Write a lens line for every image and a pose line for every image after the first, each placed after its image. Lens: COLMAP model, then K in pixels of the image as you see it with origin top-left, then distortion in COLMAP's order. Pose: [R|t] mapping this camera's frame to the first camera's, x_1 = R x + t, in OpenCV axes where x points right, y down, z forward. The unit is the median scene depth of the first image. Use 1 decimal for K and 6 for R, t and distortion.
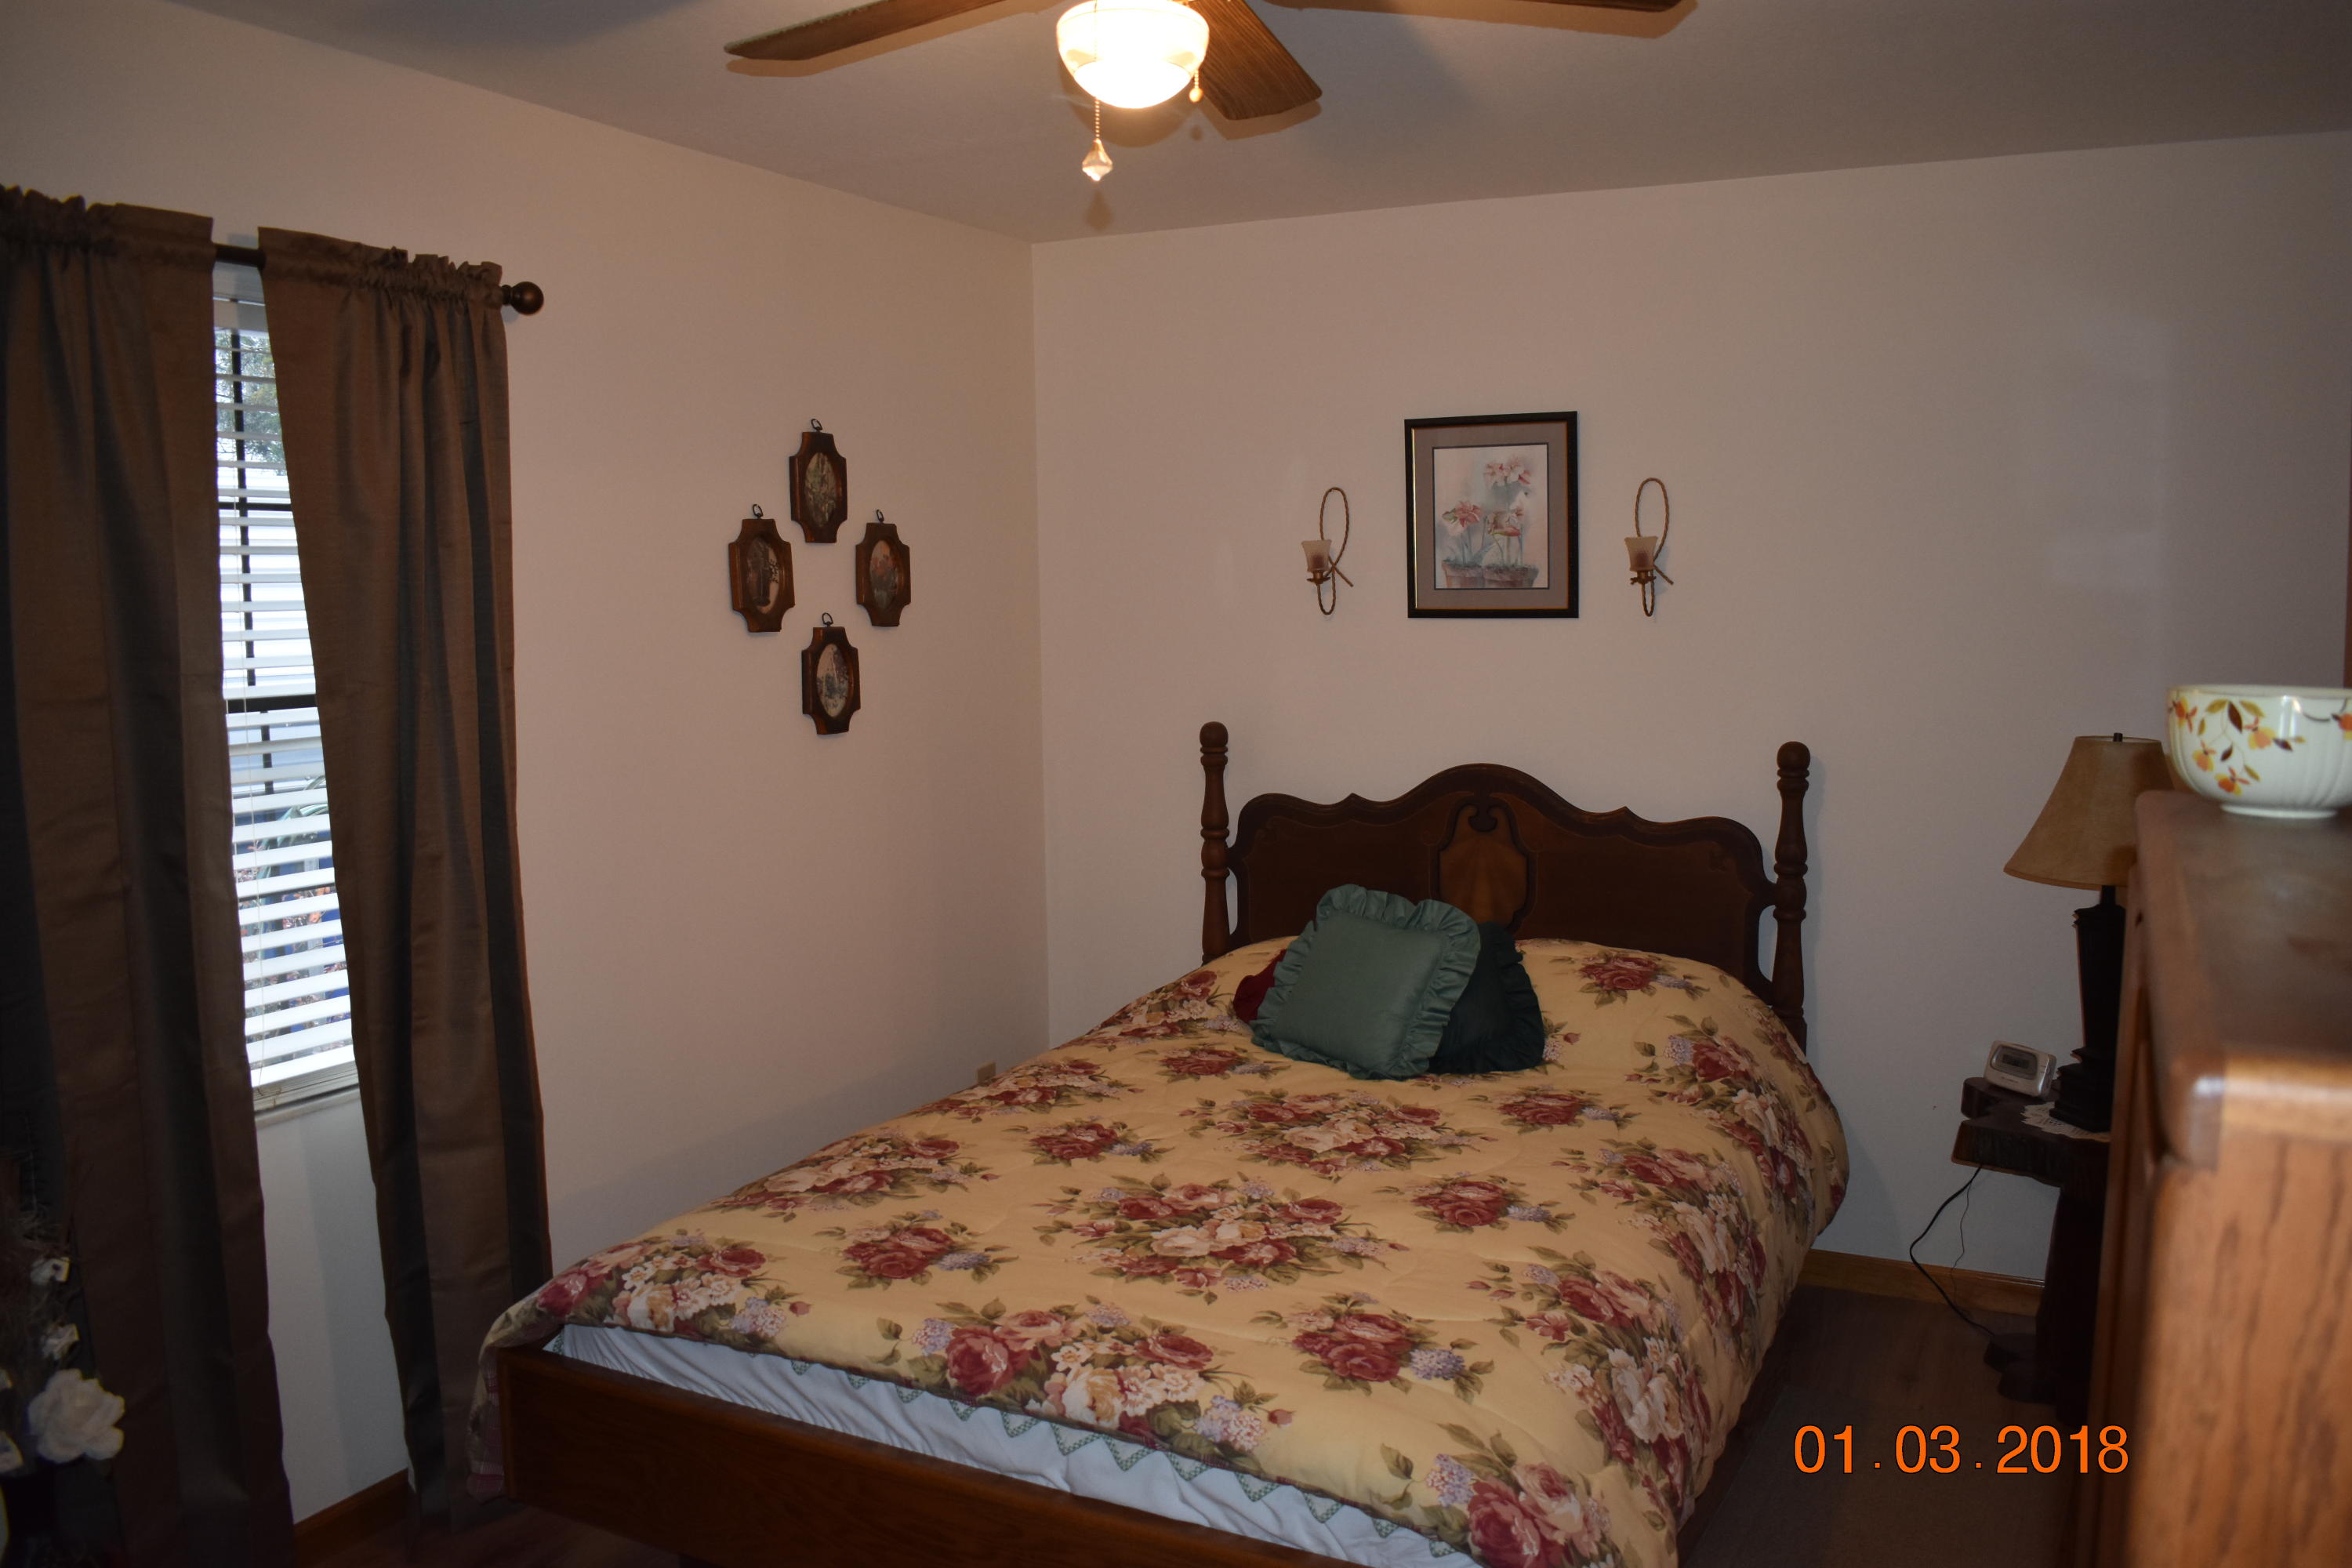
lens RADIAL K [[1816.4, 0, 1179.8], [0, 1816.4, 793.8], [0, 0, 1]] dist [-0.089166, 0.009078]
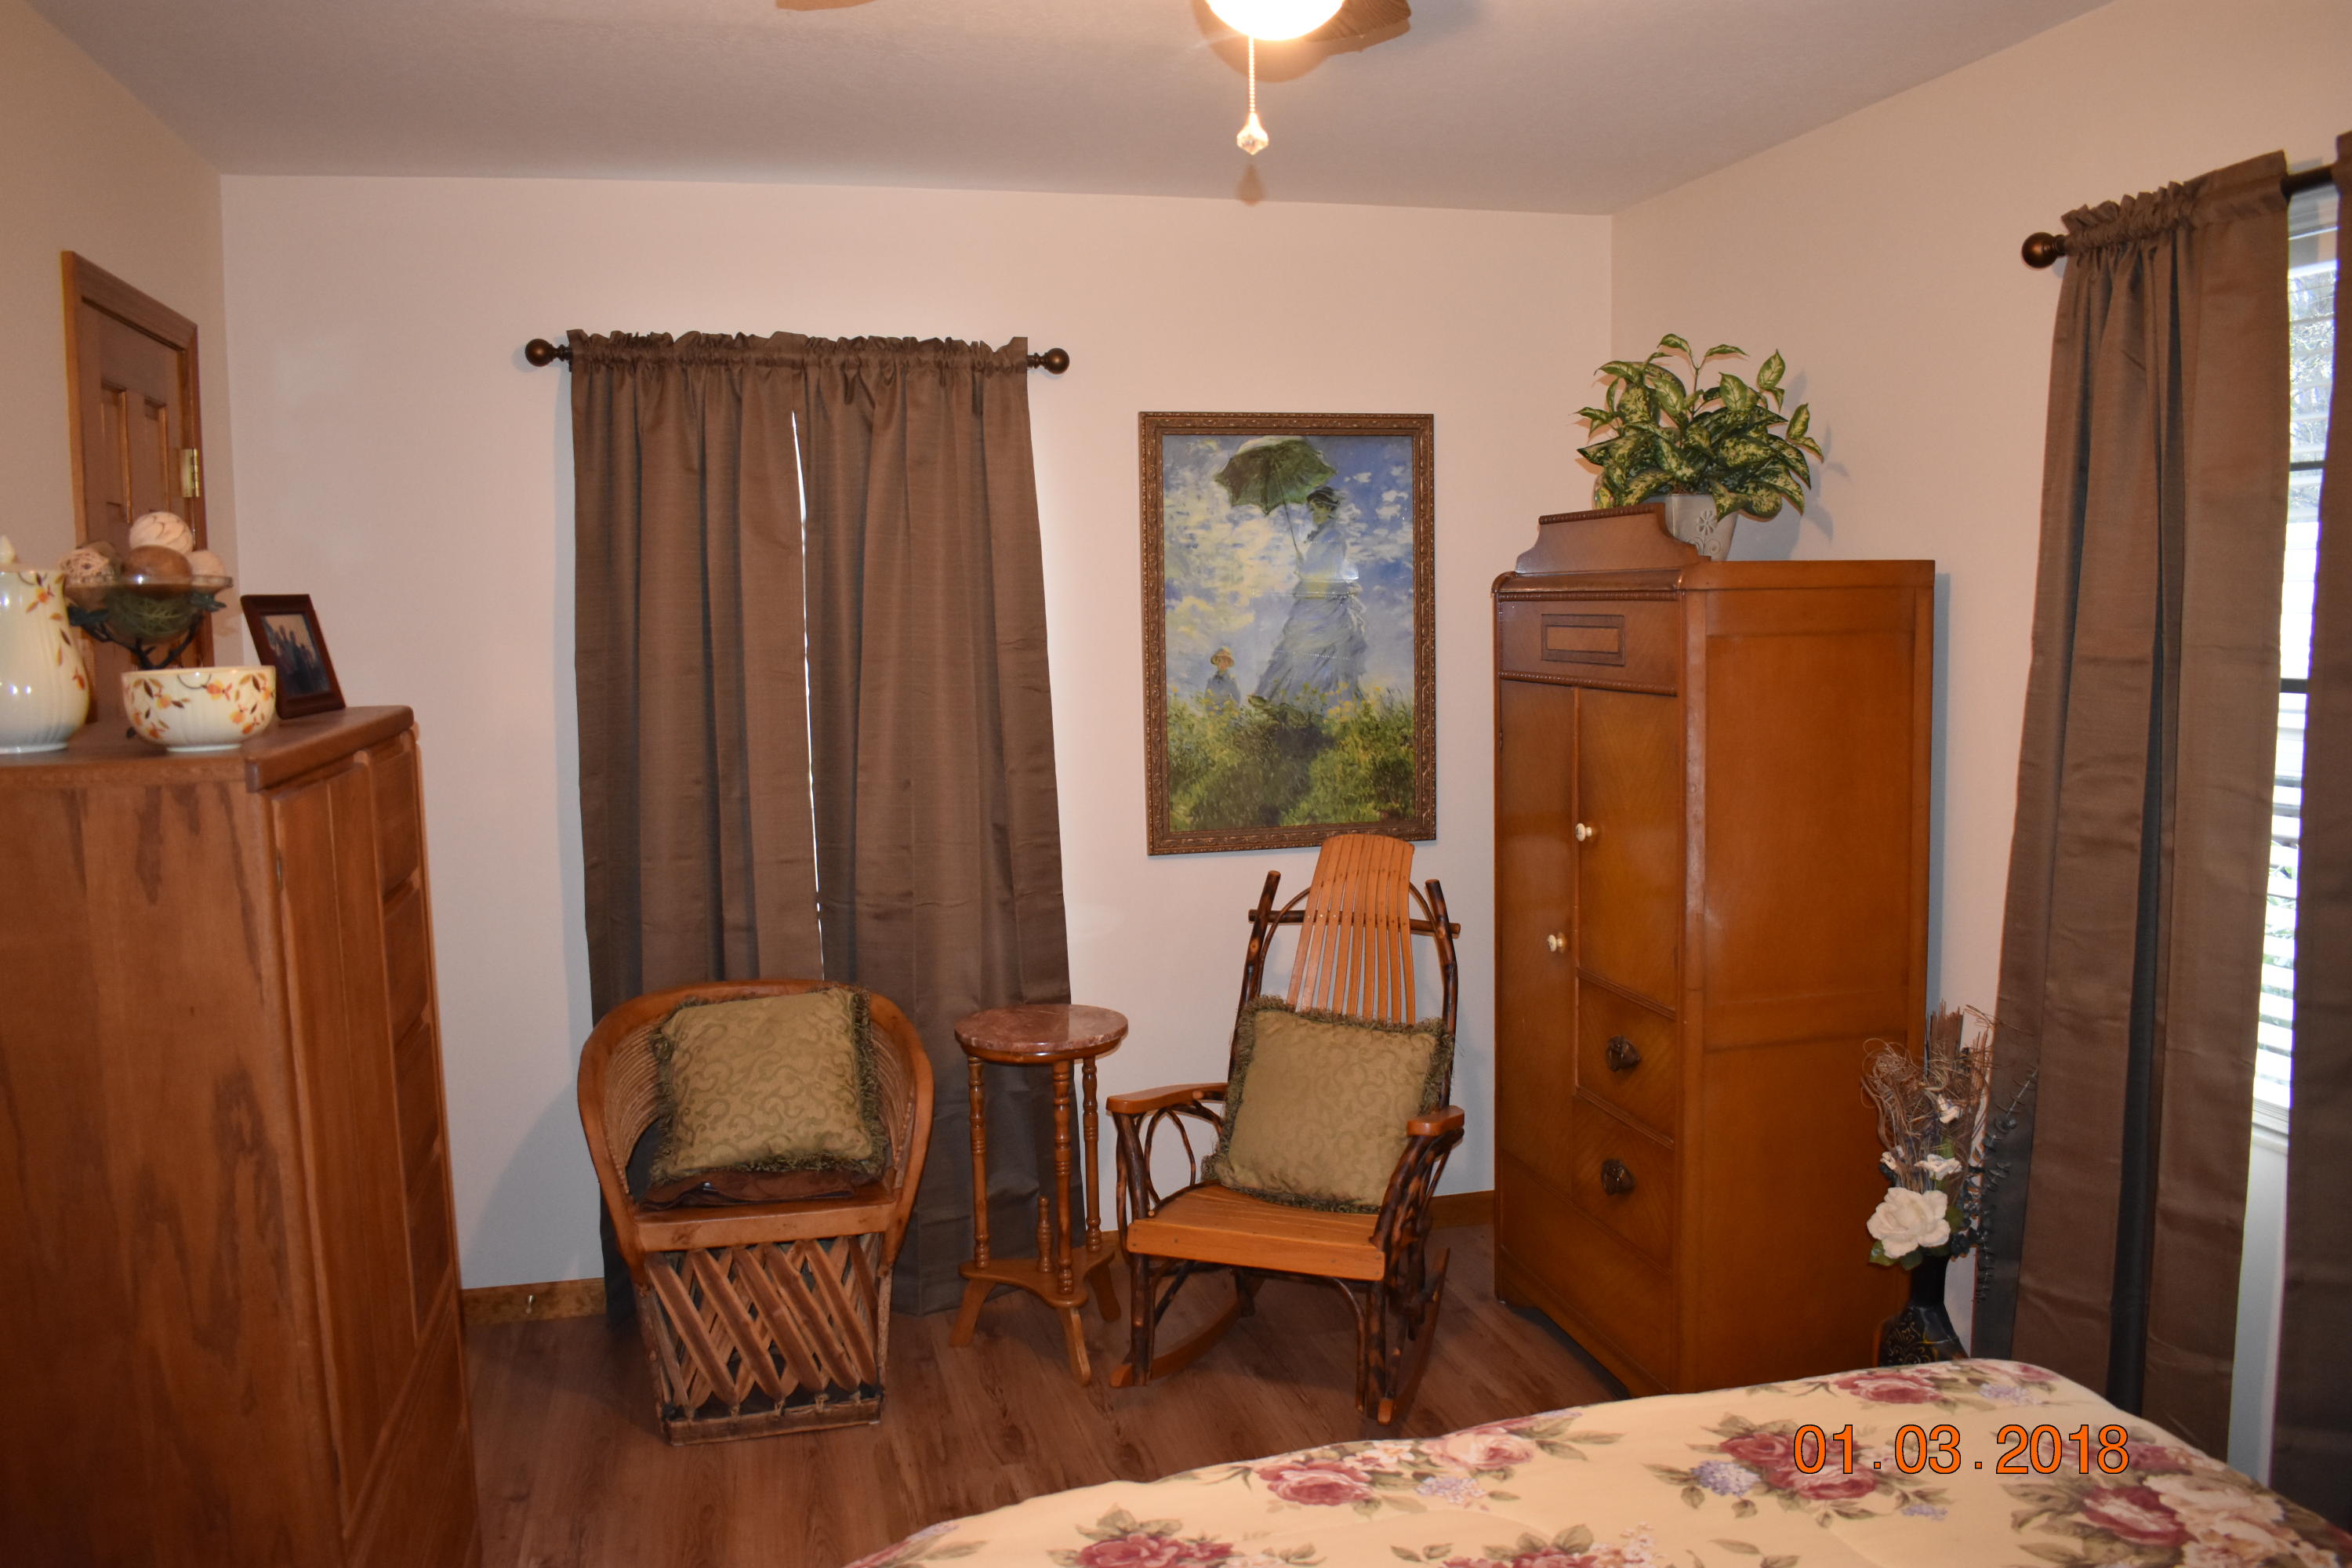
lens RADIAL K [[1816.4, 0, 1178.9], [0, 1816.4, 777.1], [0, 0, 1]] dist [-0.089166, 0.009078]
pose [[-0.743831, 0.085493, -0.662877, 0.506807], [-0.052366, 0.981282, 0.185320, -0.146239], [0.666313, 0.172559, -0.725431, 1.338230]]
